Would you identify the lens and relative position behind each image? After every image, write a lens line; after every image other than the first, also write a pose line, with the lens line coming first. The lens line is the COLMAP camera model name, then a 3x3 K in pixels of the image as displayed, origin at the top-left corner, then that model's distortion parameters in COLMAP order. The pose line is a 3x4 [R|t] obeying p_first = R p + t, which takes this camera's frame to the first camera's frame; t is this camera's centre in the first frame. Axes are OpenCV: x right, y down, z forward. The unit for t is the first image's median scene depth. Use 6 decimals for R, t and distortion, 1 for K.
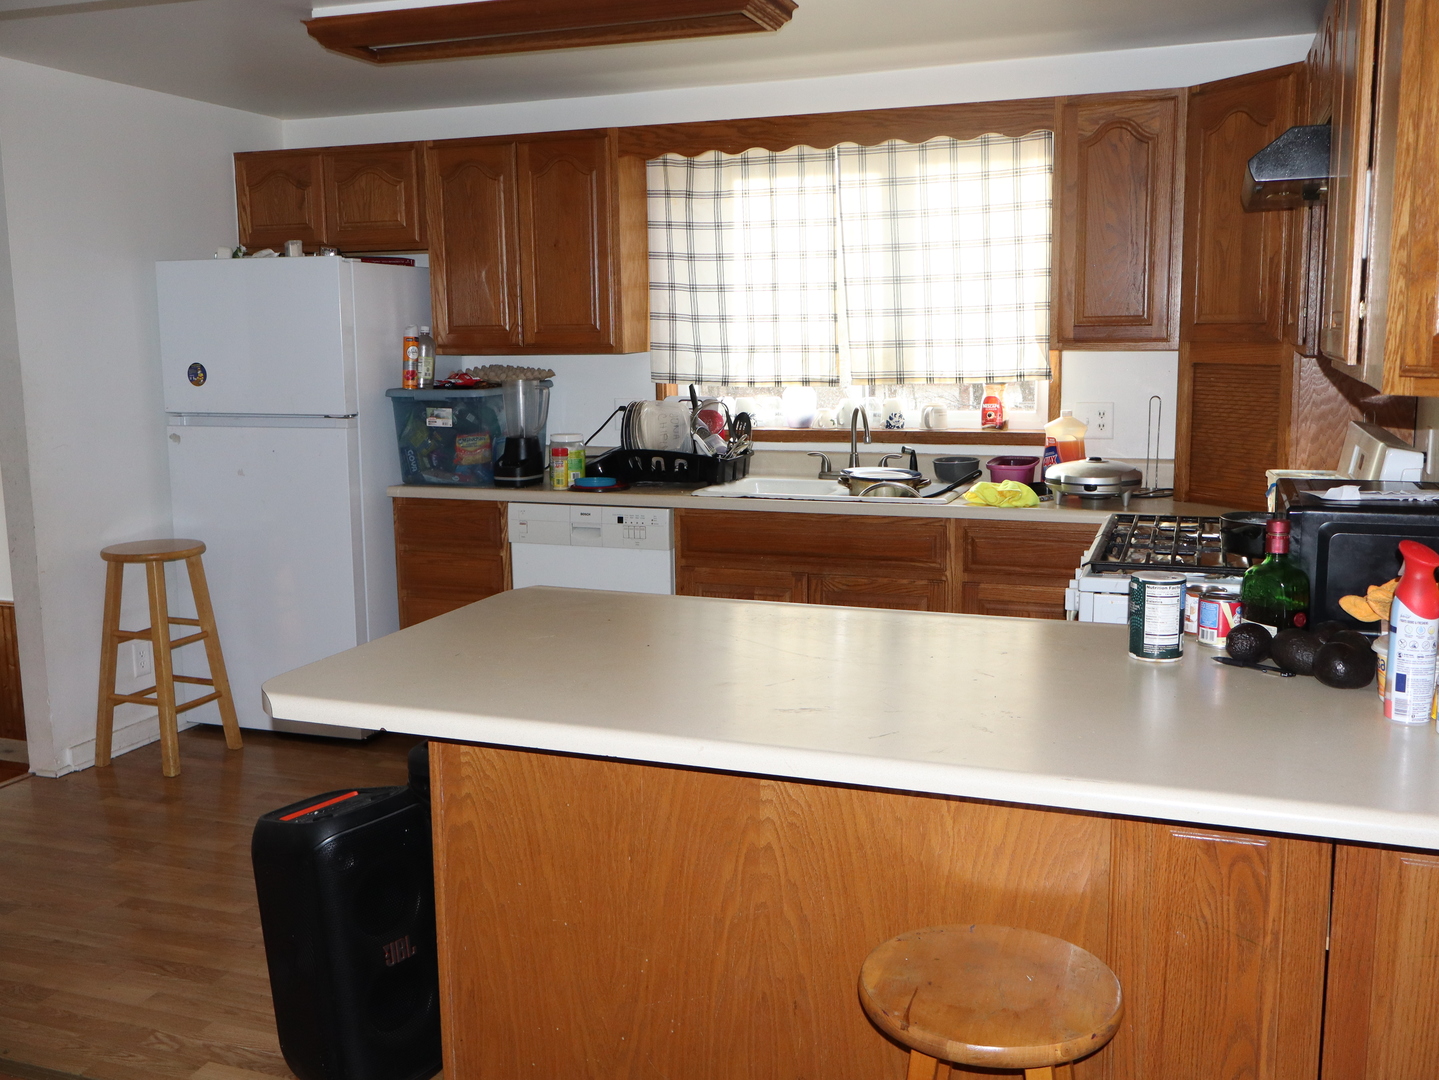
lens RADIAL K [[1356.9, 0, 723.8], [0, 1356.9, 541.2], [0, 0, 1]] dist [0.005219, 0.000000]
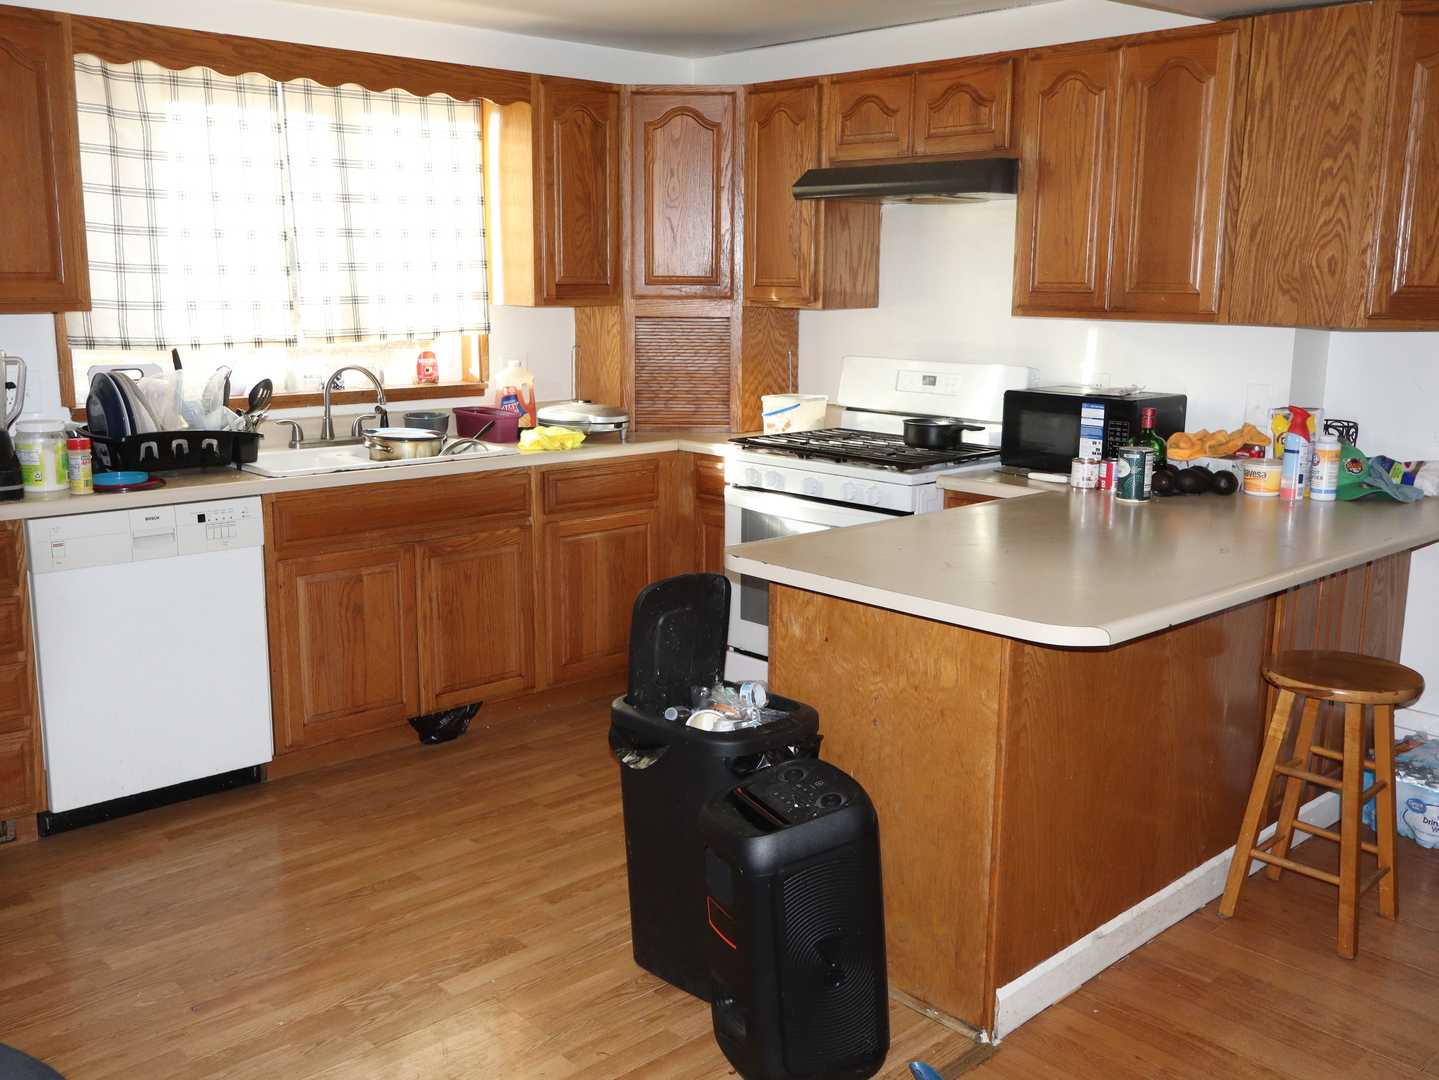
lens RADIAL K [[1356.9, 0, 723.6], [0, 1356.9, 537.6], [0, 0, 1]] dist [0.005219, 0.000000]
pose [[0.448606, -0.153156, 0.880509, -0.634235], [0.126786, 0.986149, 0.106936, -0.049966], [-0.884691, 0.063664, 0.461811, 0.341756]]
